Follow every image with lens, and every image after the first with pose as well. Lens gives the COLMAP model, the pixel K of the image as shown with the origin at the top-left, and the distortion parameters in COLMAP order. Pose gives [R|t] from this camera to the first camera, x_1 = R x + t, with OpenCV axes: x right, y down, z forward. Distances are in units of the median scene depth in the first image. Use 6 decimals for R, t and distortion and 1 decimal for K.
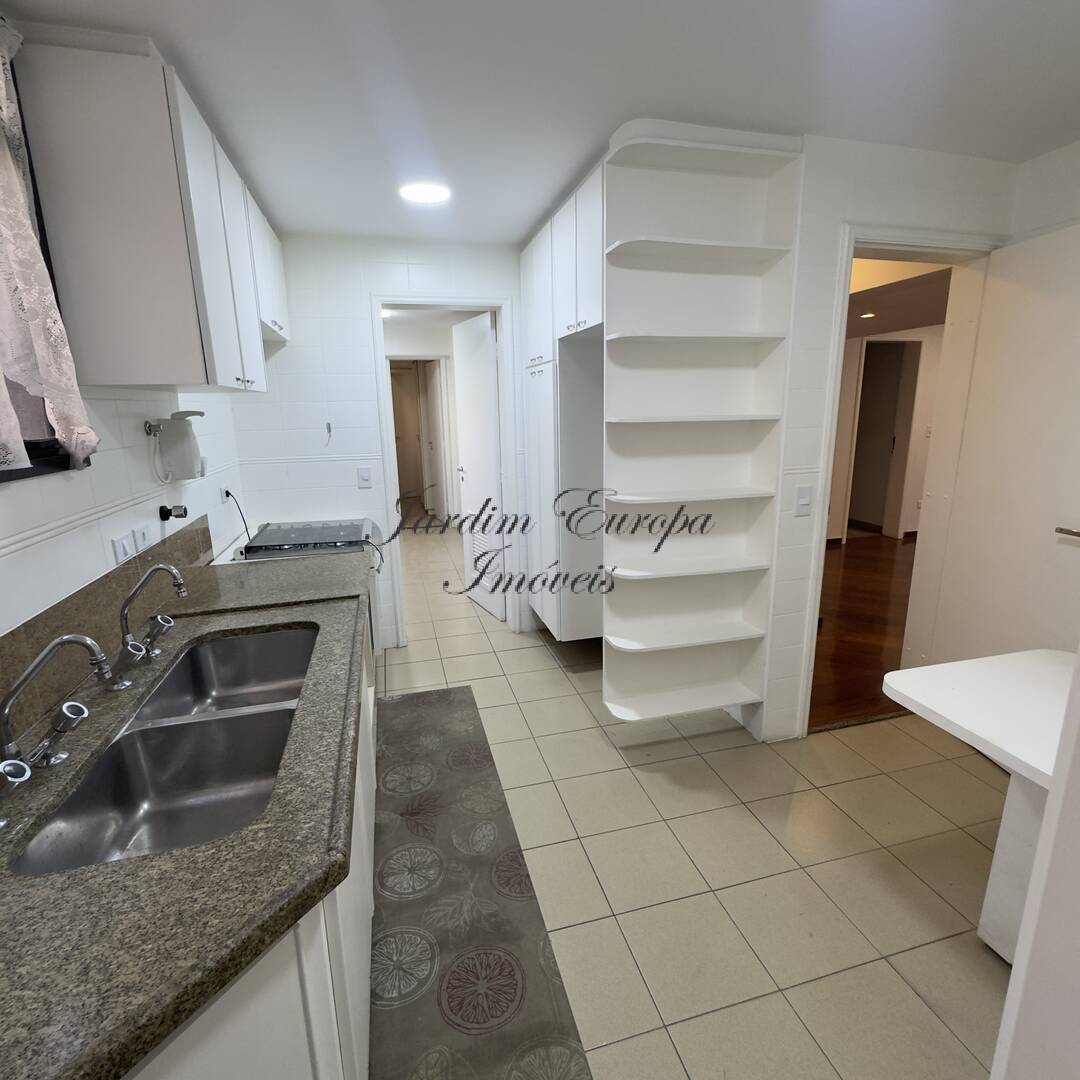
lens RADIAL K [[575.7, 0, 541.5], [0, 575.7, 537.9], [0, 0, 1]] dist [0.000328, 0.000003]
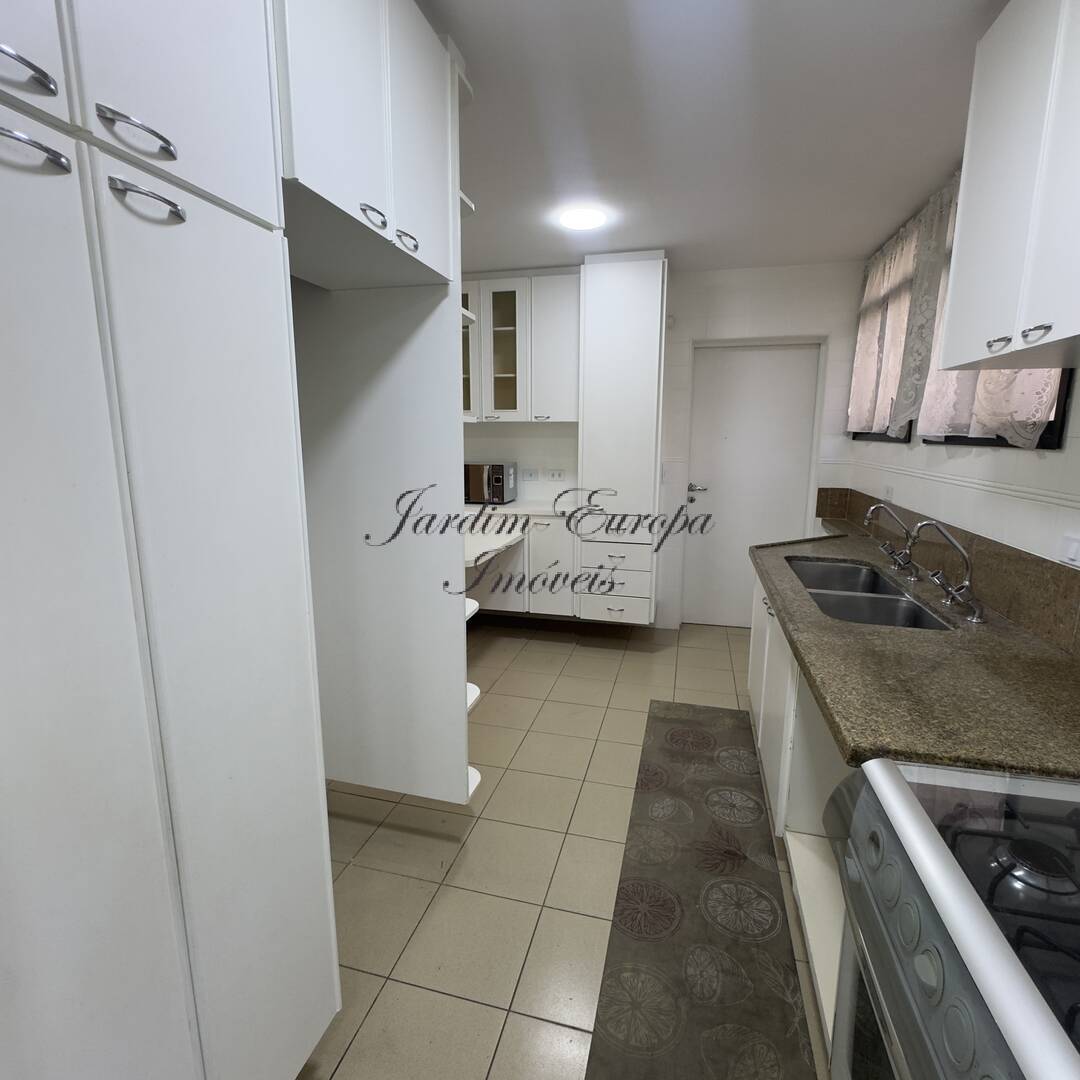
lens RADIAL K [[575.7, 0, 541.5], [0, 575.7, 537.9], [0, 0, 1]] dist [0.000328, 0.000003]
pose [[-0.868296, -0.073269, 0.490605, -0.429074], [0.124876, 0.924892, 0.359139, -0.387693], [-0.480071, 0.373104, -0.793930, 1.945787]]
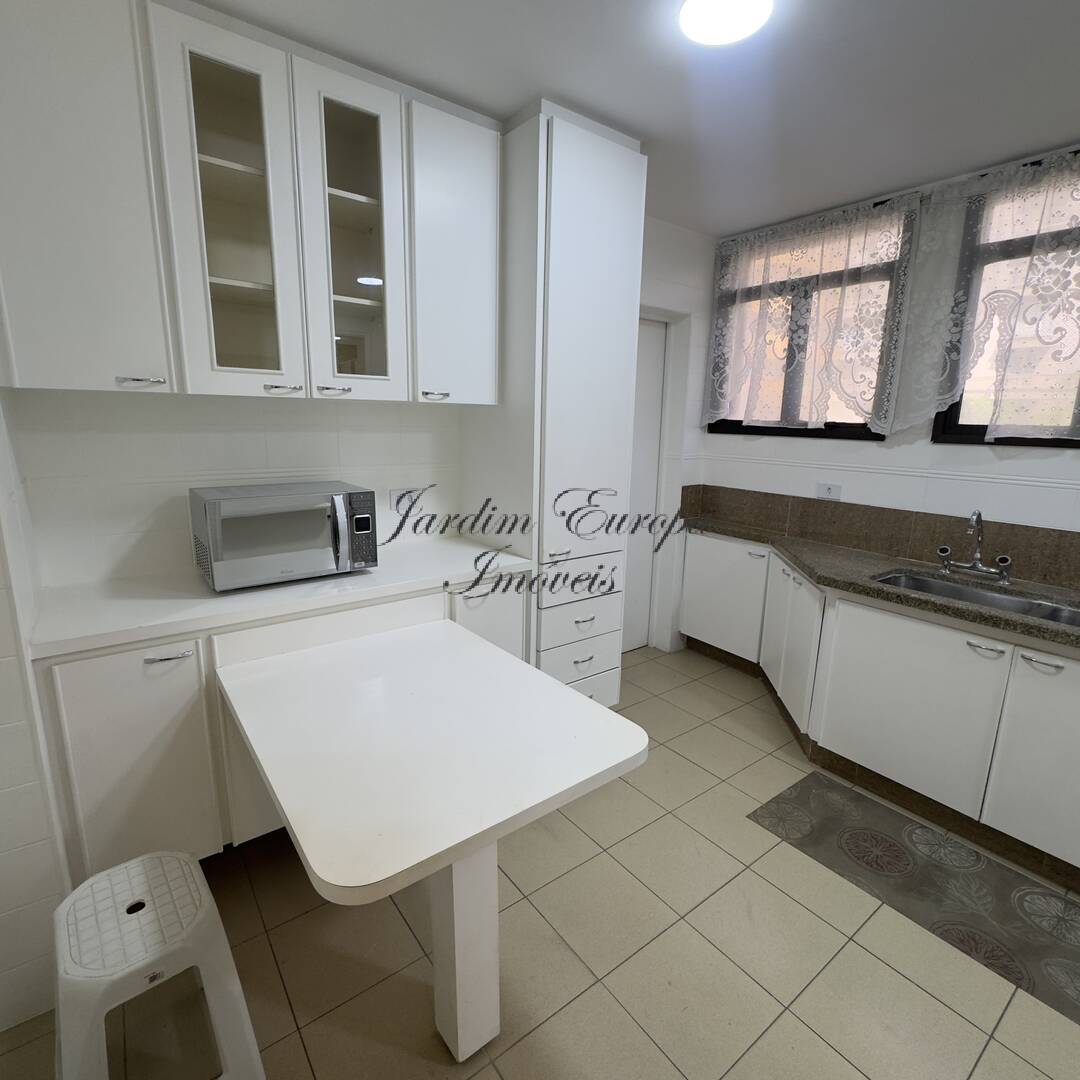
lens RADIAL K [[575.7, 0, 541.5], [0, 575.7, 537.9], [0, 0, 1]] dist [0.000328, 0.000003]
pose [[-0.926562, 0.076228, -0.368336, 0.830379], [-0.088596, 0.907470, 0.410670, -0.263846], [0.365558, 0.413144, -0.834074, 1.236798]]
